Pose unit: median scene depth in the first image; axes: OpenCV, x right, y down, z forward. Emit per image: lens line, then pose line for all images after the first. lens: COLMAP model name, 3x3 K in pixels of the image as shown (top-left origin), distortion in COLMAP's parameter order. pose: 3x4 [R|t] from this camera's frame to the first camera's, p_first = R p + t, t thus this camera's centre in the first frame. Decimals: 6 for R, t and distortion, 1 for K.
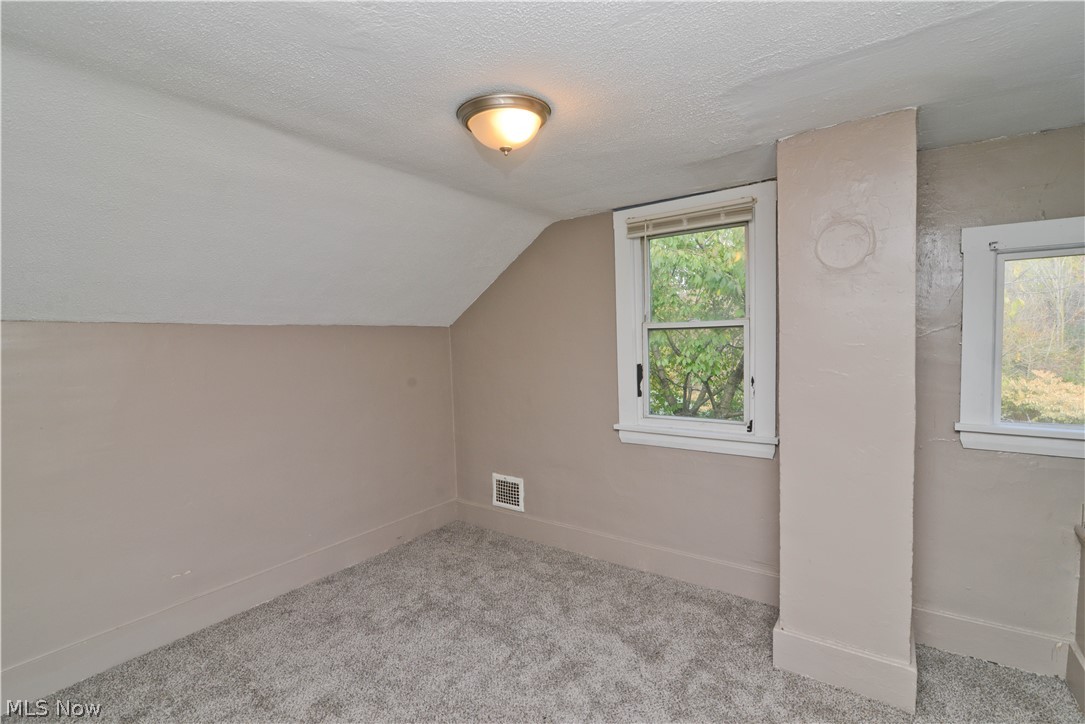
lens RADIAL K [[517.3, 0, 543.9], [0, 517.3, 363.2], [0, 0, 1]] dist [-0.016760, -0.000464]
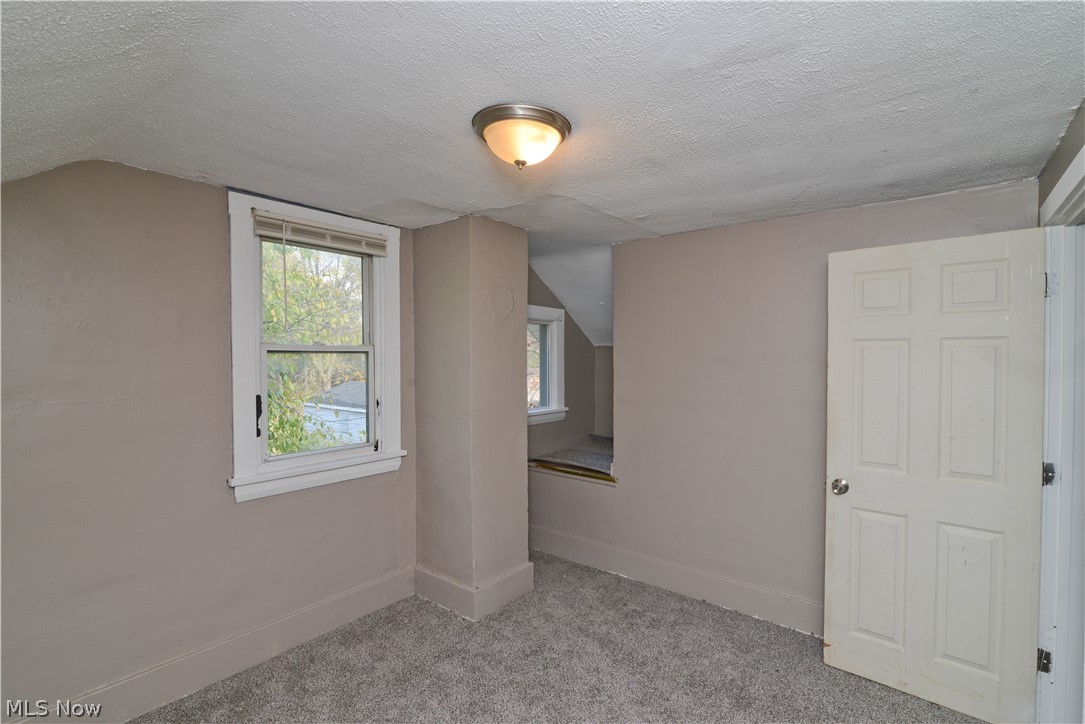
lens RADIAL K [[527.7, 0, 533.3], [0, 527.7, 361.2], [0, 0, 1]] dist [-0.011813, -0.000112]
pose [[0.020275, 0.013640, 0.999701, -0.689132], [0.043277, 0.998958, -0.014508, -0.022828], [-0.998857, 0.043559, 0.019663, 0.643192]]
